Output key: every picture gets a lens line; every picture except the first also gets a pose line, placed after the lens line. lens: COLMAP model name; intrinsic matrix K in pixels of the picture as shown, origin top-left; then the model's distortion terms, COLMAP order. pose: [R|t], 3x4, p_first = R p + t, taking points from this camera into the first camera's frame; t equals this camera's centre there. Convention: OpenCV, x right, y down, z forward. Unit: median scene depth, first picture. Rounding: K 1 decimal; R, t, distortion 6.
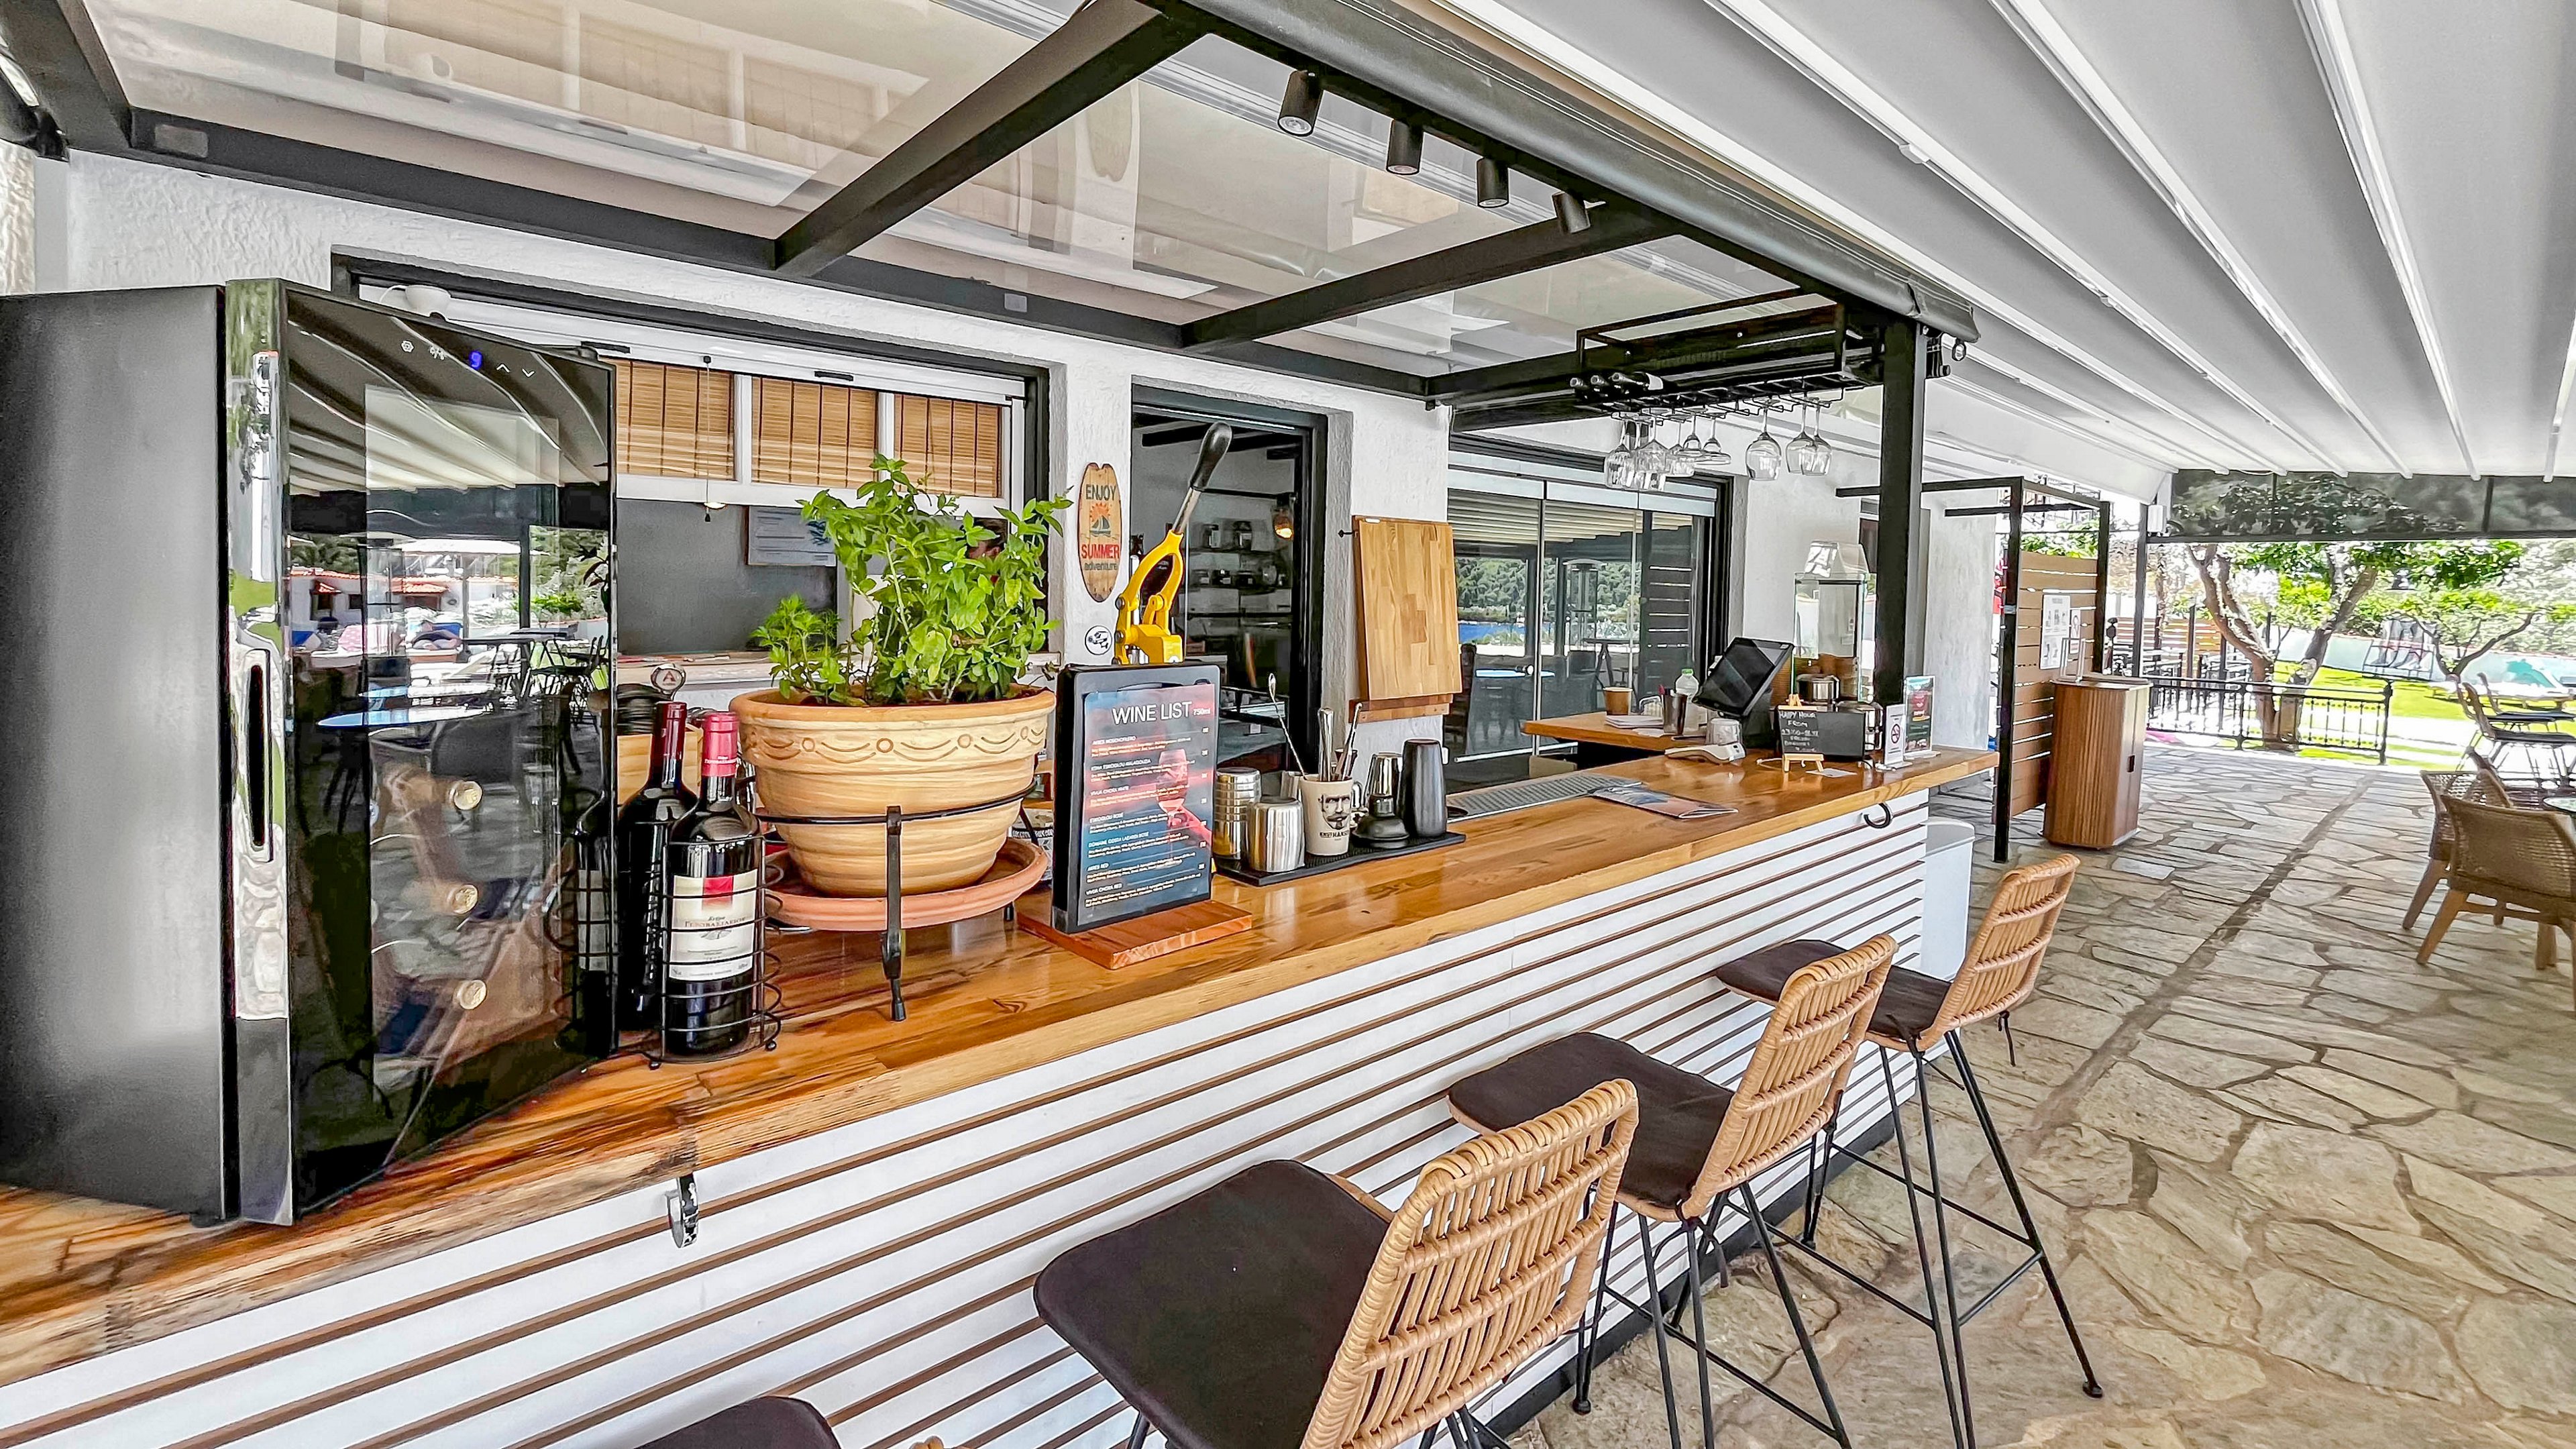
lens RADIAL K [[1074.7, 0, 1331.9], [0, 1074.7, 636.8], [0, 0, 1]] dist [-0.001402, 0.000400]
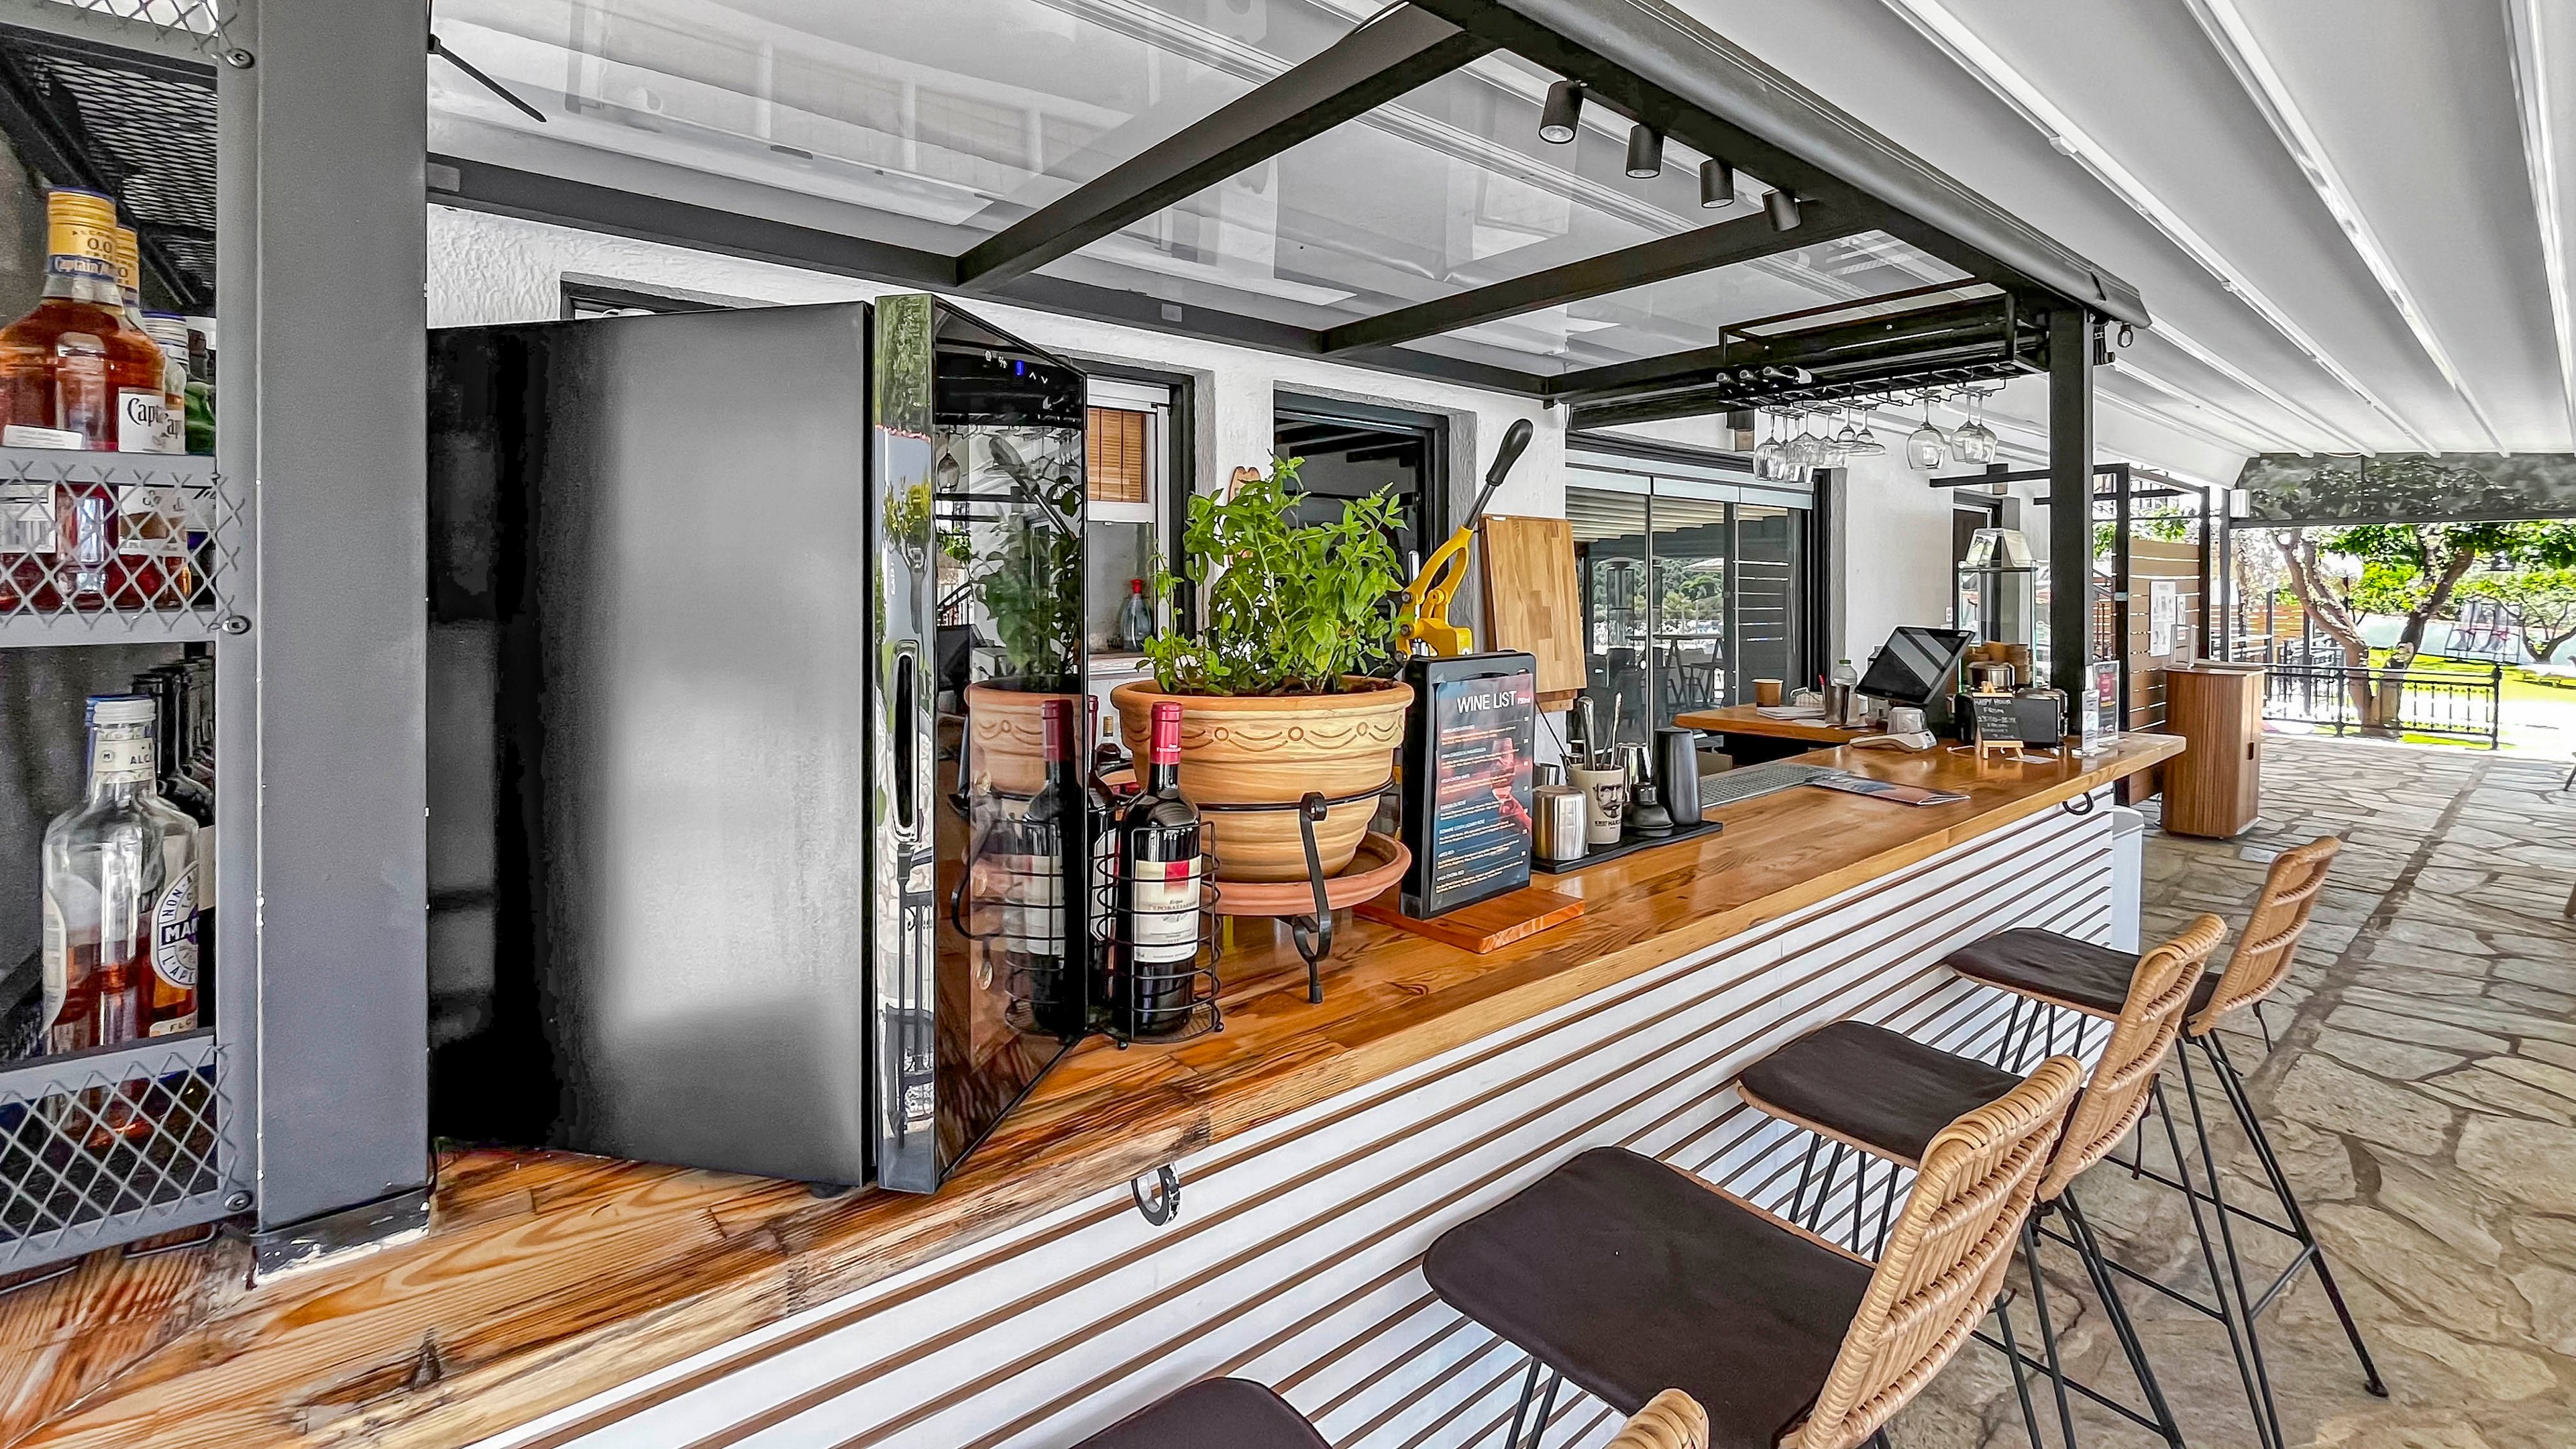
lens RADIAL K [[1074.7, 0, 1322.8], [0, 1074.7, 605.5], [0, 0, 1]] dist [-0.001402, 0.000400]
pose [[0.999567, -0.017825, -0.023427, -0.165760], [0.017047, 0.999310, -0.032985, 0.005876], [0.023999, 0.032572, 0.999181, -0.014723]]
